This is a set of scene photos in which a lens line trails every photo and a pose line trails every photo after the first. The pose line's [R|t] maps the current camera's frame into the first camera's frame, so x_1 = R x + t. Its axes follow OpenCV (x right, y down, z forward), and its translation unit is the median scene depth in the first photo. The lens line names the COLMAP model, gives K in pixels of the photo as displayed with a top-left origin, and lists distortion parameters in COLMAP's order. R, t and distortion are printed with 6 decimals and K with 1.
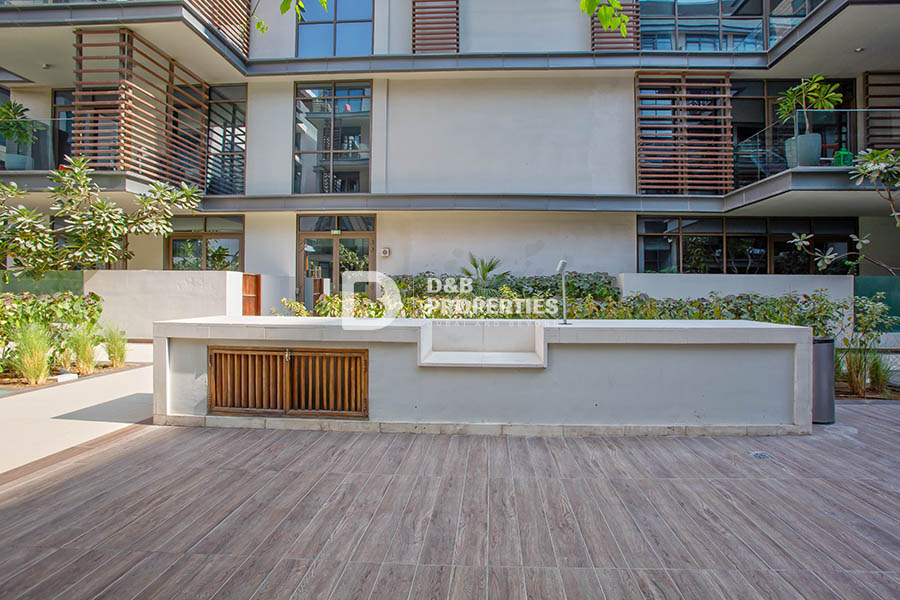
lens RADIAL K [[423.7, 0, 453.0], [0, 423.7, 294.2], [0, 0, 1]] dist [-0.044814, 0.001331]
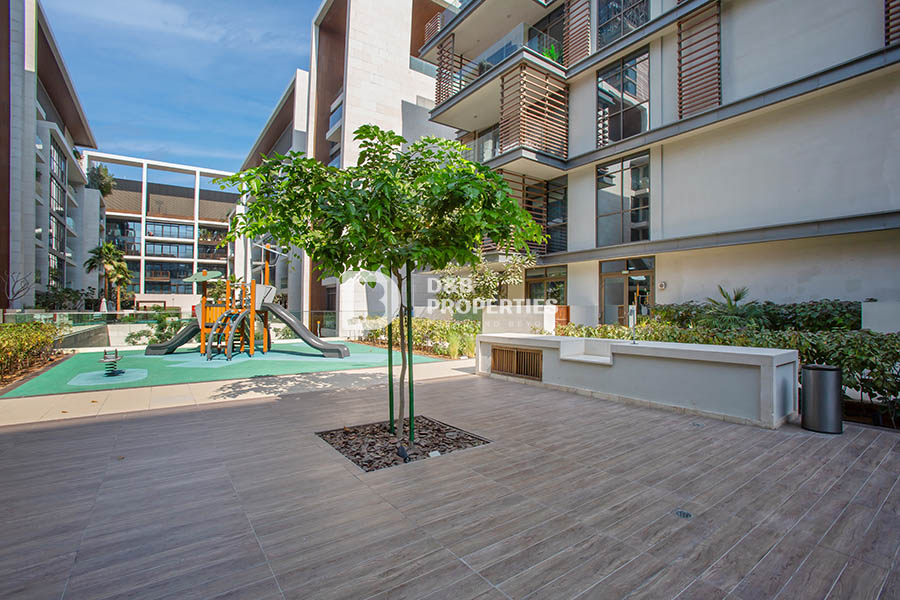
lens RADIAL K [[423.7, 0, 450.8], [0, 423.7, 308.9], [0, 0, 1]] dist [-0.044814, 0.001331]
pose [[0.618671, -0.009939, -0.785587, 0.483212], [0.005778, 0.999950, -0.008101, -0.027163], [0.785629, 0.000472, 0.618698, -0.290960]]
